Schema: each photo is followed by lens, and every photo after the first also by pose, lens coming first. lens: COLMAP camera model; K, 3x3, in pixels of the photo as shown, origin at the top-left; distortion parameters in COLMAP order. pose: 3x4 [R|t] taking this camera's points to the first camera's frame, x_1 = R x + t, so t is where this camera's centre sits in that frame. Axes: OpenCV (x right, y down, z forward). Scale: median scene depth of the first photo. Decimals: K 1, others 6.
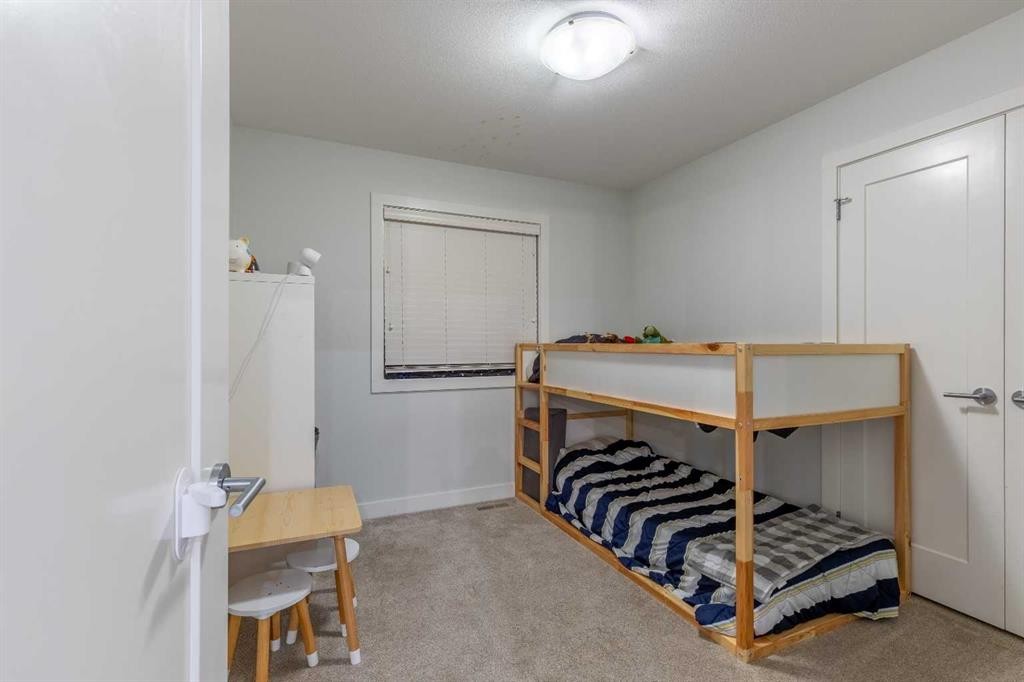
lens RADIAL K [[465.7, 0, 511.3], [0, 465.7, 340.7], [0, 0, 1]] dist [0.003778, -0.000551]
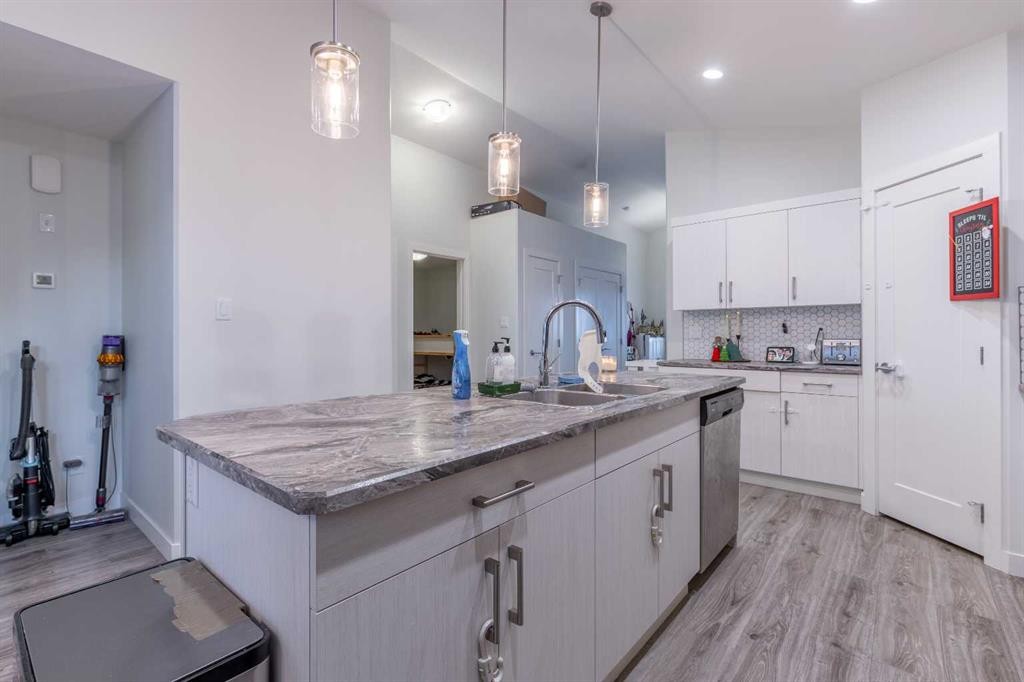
lens RADIAL K [[465.7, 0, 515.7], [0, 465.7, 336.4], [0, 0, 1]] dist [0.003778, -0.000551]
pose [[0.898460, -0.006555, 0.439007, -0.433600], [0.002220, 0.999944, 0.010388, -0.011121], [-0.439050, -0.008359, 0.898424, -1.535337]]
